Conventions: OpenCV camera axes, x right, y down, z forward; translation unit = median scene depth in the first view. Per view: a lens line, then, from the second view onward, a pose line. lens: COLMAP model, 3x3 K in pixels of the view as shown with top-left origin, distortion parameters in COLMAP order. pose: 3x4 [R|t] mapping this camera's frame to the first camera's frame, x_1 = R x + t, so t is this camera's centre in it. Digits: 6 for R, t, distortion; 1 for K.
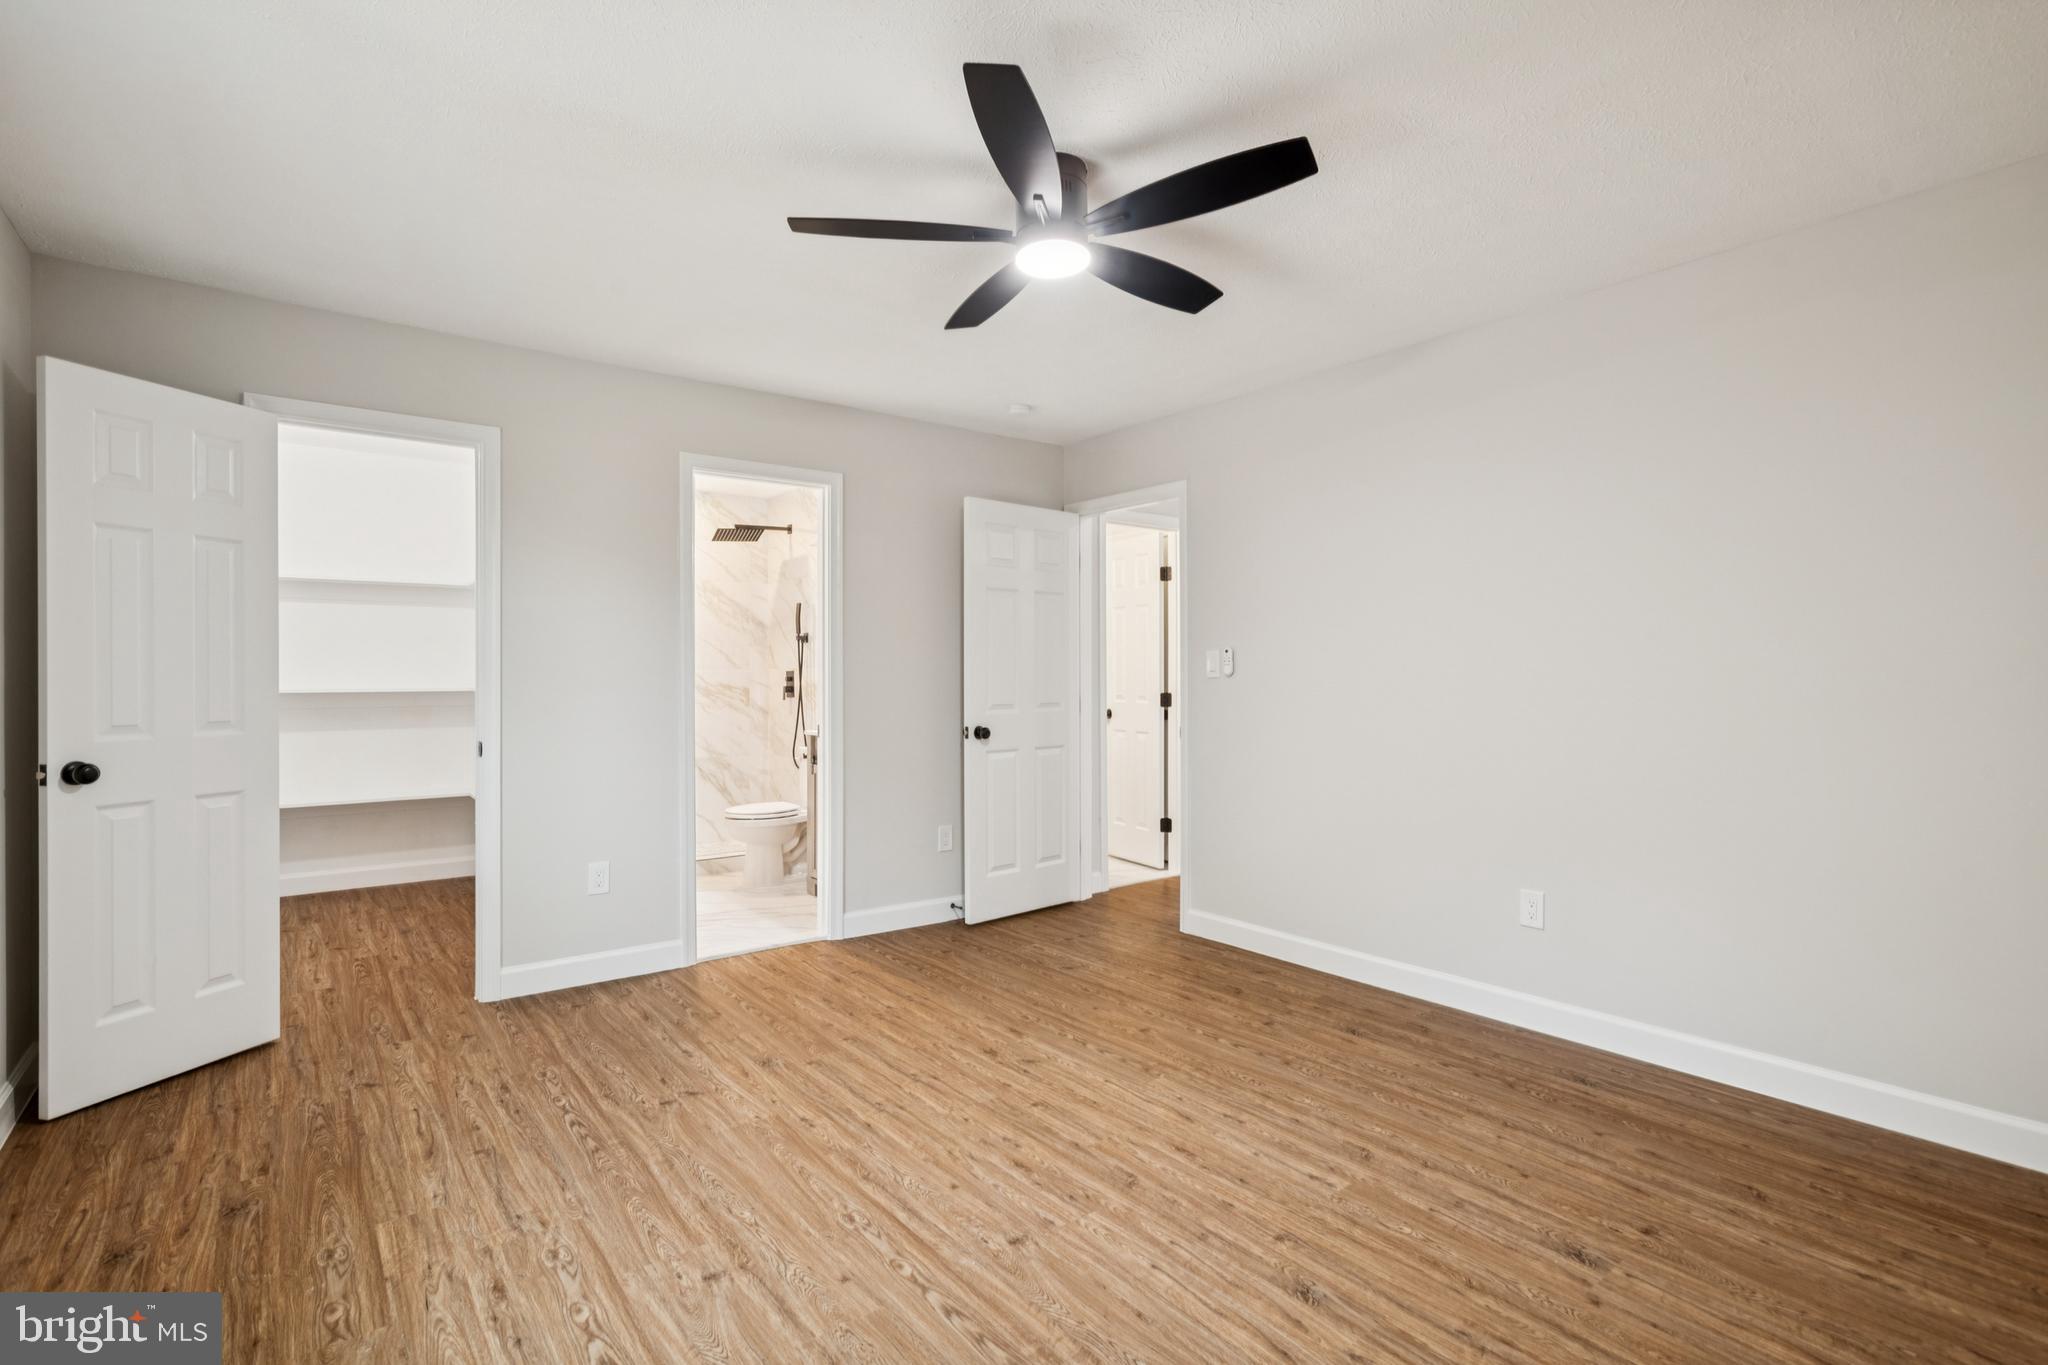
lens RADIAL K [[995.4, 0, 1021.0], [0, 995.4, 680.5], [0, 0, 1]] dist [-0.003692, 0.001245]
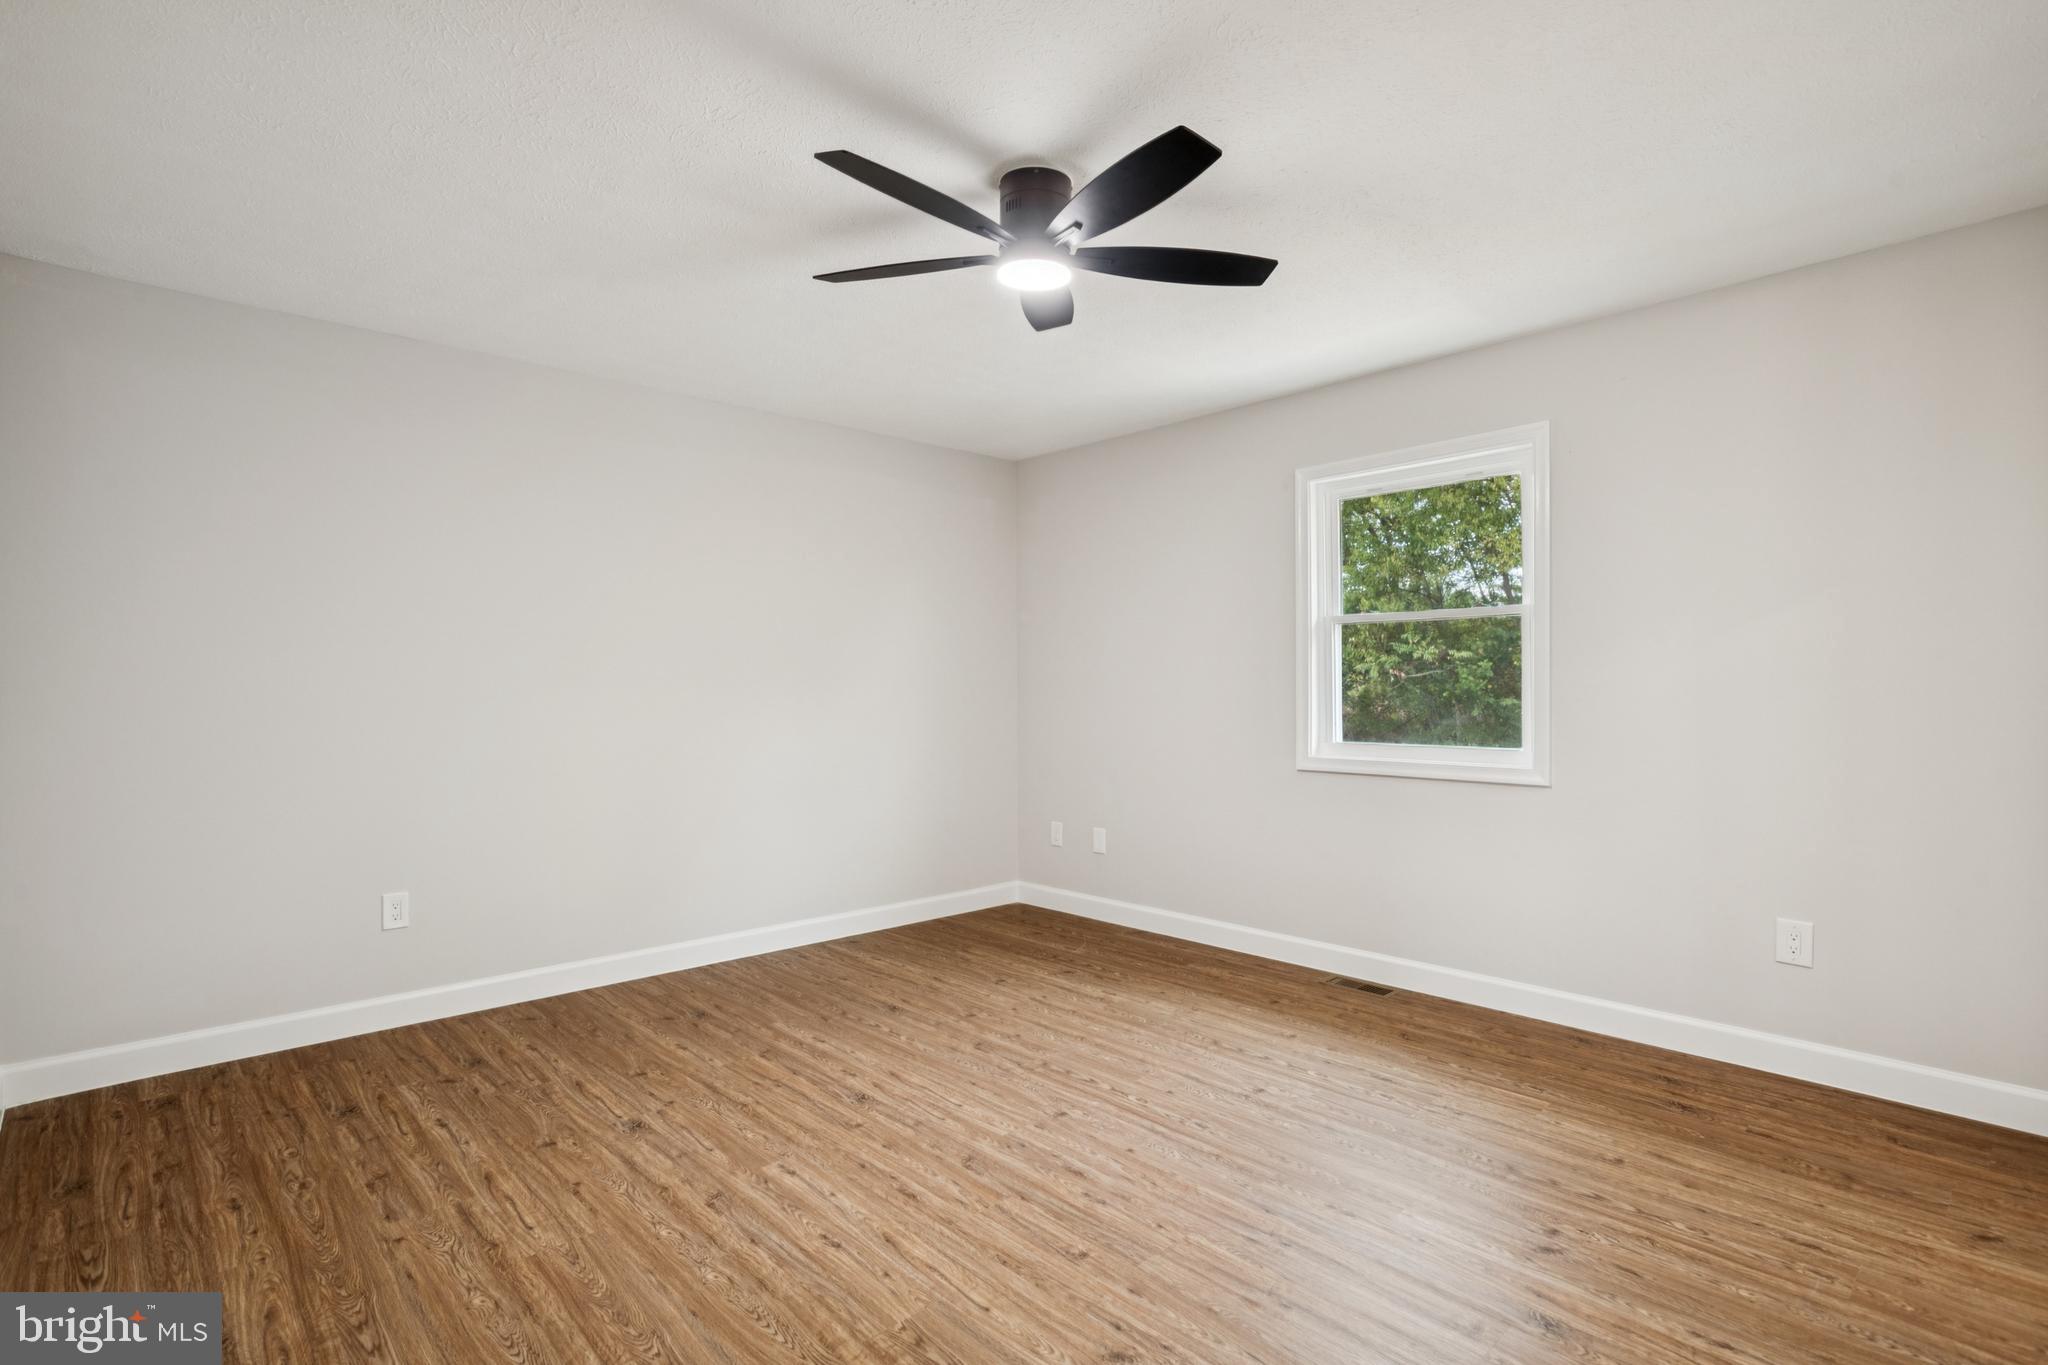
lens RADIAL K [[995.4, 0, 1032.3], [0, 995.4, 679.1], [0, 0, 1]] dist [-0.003692, 0.001245]
pose [[-0.993828, 0.004250, -0.110850, 0.162755], [0.004261, 0.999991, 0.000139, -0.012422], [0.110850, -0.000334, -0.993837, 2.114209]]
